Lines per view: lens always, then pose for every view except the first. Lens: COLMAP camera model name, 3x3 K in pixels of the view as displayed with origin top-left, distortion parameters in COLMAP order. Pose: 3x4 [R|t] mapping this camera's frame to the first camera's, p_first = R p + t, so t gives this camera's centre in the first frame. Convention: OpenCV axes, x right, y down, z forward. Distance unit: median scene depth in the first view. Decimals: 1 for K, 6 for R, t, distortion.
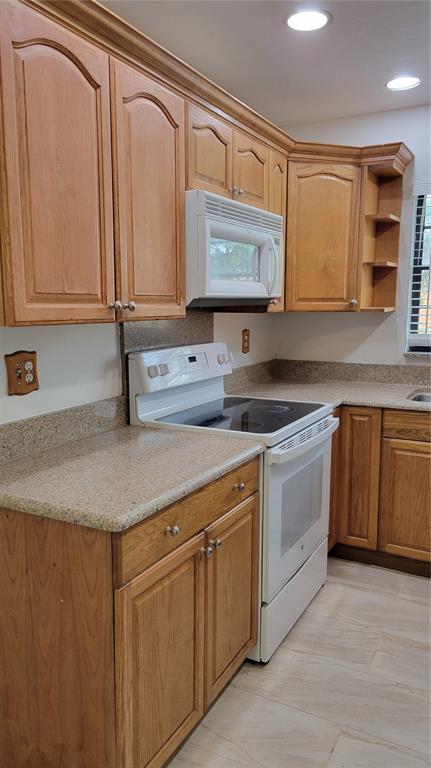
lens RADIAL K [[565.0, 0, 220.0], [0, 565.0, 387.8], [0, 0, 1]] dist [0.053721, -0.020322]
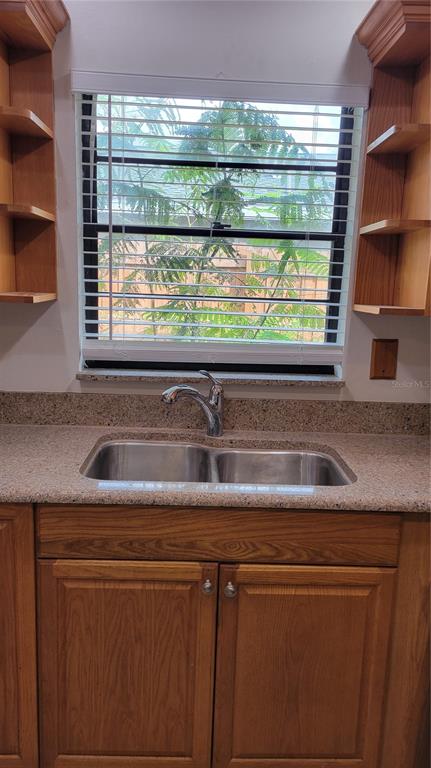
lens RADIAL K [[565.0, 0, 217.4], [0, 565.0, 394.5], [0, 0, 1]] dist [0.053721, -0.020322]
pose [[0.863190, -0.065287, 0.500640, 0.158135], [0.041820, 0.997442, 0.057969, -0.068138], [-0.503144, -0.029102, 0.863712, 0.430938]]
